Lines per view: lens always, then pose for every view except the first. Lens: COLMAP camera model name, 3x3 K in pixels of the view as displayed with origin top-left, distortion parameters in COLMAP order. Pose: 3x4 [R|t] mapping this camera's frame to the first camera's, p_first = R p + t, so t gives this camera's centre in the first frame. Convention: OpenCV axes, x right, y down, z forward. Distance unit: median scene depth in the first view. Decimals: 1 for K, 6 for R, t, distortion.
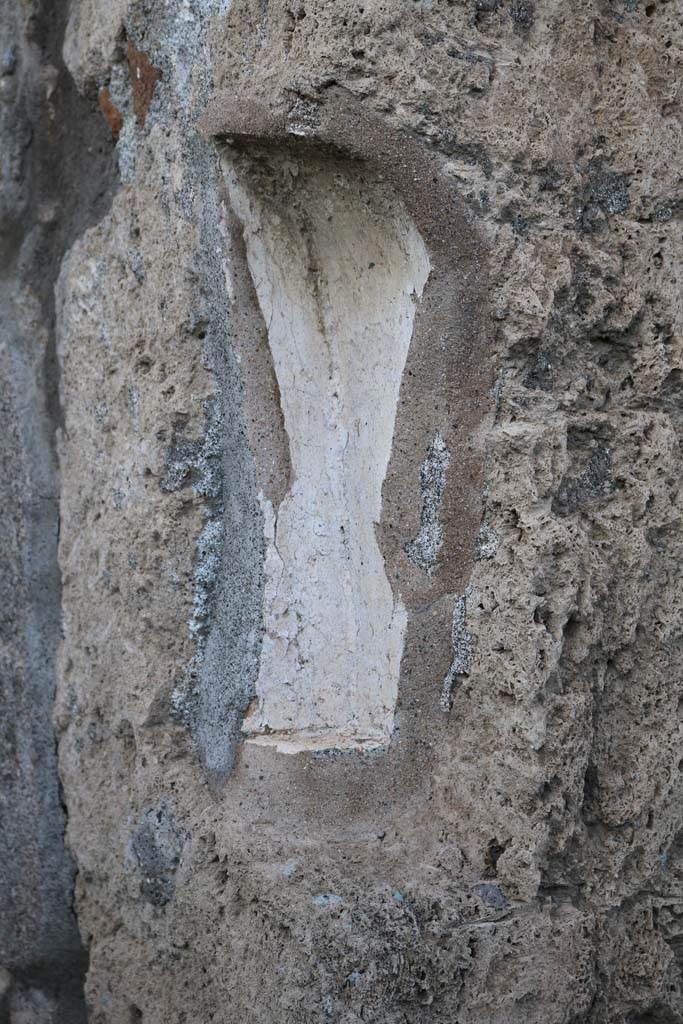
lens RADIAL K [[1929.0, 0, 372.9], [0, 1929.0, 498.0], [0, 0, 1]] dist [0.001762, 0.000000]
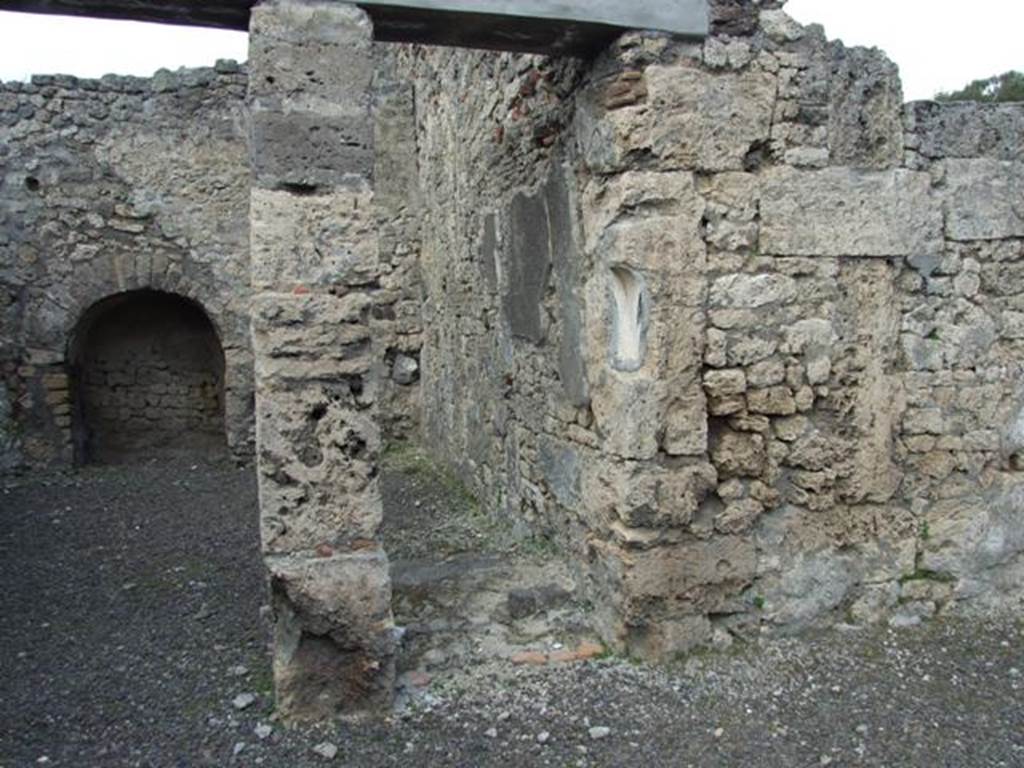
lens RADIAL K [[813.0, 0, 506.6], [0, 813.0, 371.6], [0, 0, 1]] dist [-0.055738, 0.056049]
pose [[0.976625, -0.017684, -0.214224, 0.174847], [0.024432, 0.999284, 0.028892, 0.086902], [0.213559, -0.033450, 0.976357, -1.877513]]
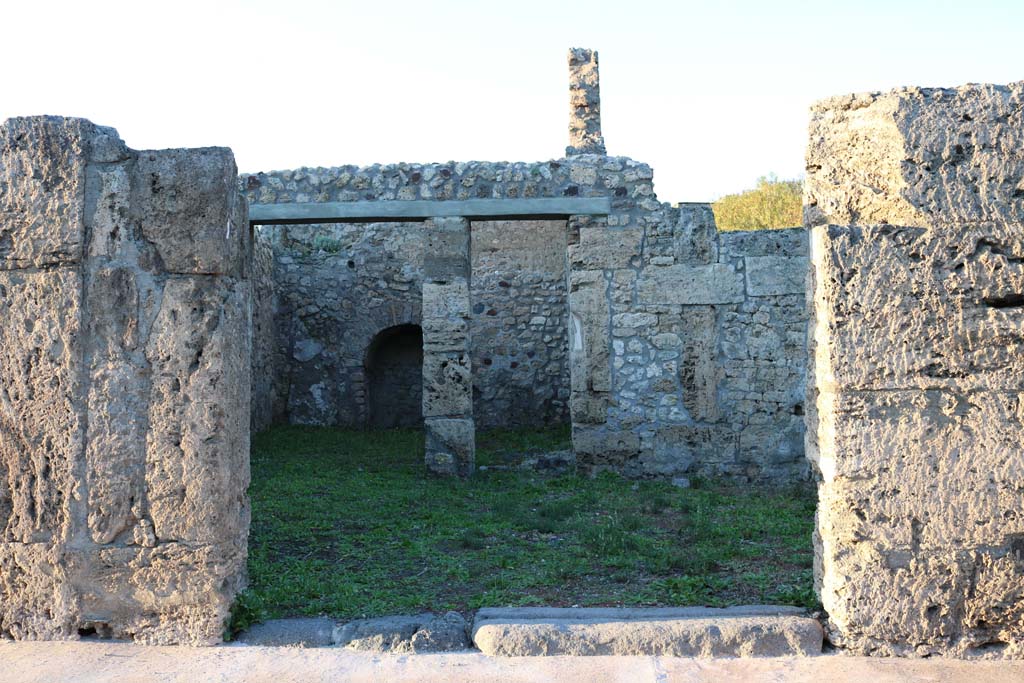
lens RADIAL K [[1001.7, 0, 535.0], [0, 1001.7, 350.1], [0, 0, 1]] dist [-0.070444, 0.000000]
pose [[0.851300, -0.028624, -0.523897, 4.008136], [-0.004730, 0.998052, -0.062216, 0.655571], [0.524657, 0.055442, 0.849506, -6.175828]]
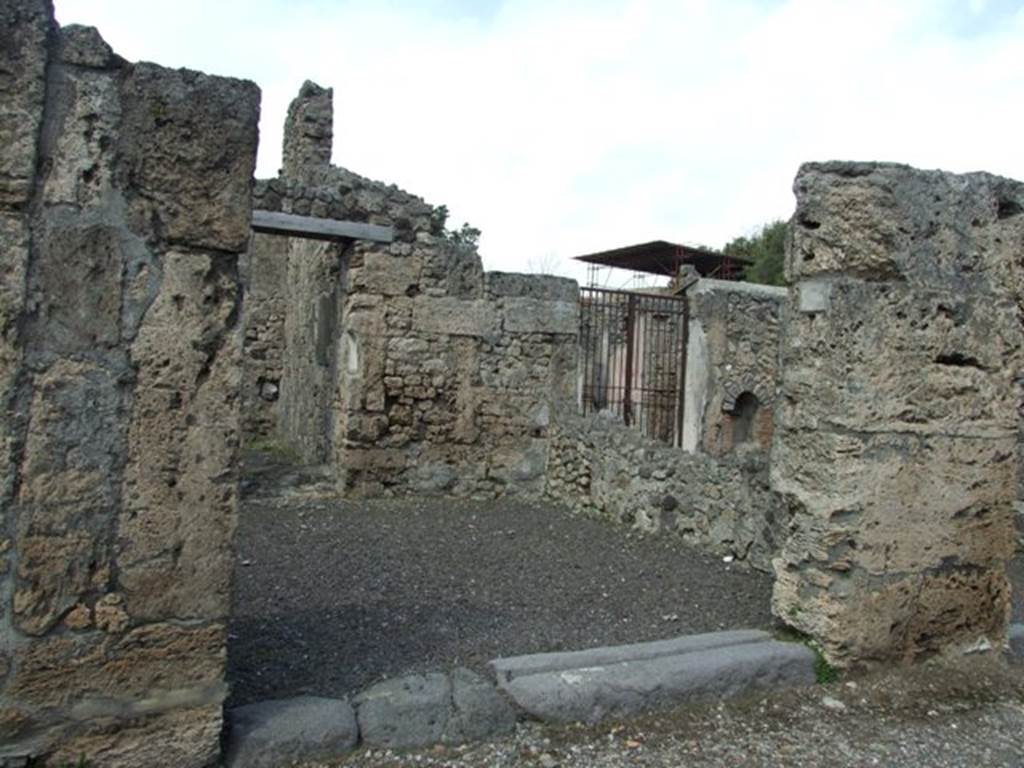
lens RADIAL K [[813.0, 0, 510.7], [0, 813.0, 379.6], [0, 0, 1]] dist [-0.055738, 0.056049]
pose [[0.996177, 0.030970, -0.081681, 1.903442], [-0.036043, 0.997463, -0.061381, 0.602894], [0.079572, 0.064091, 0.994767, -5.777590]]
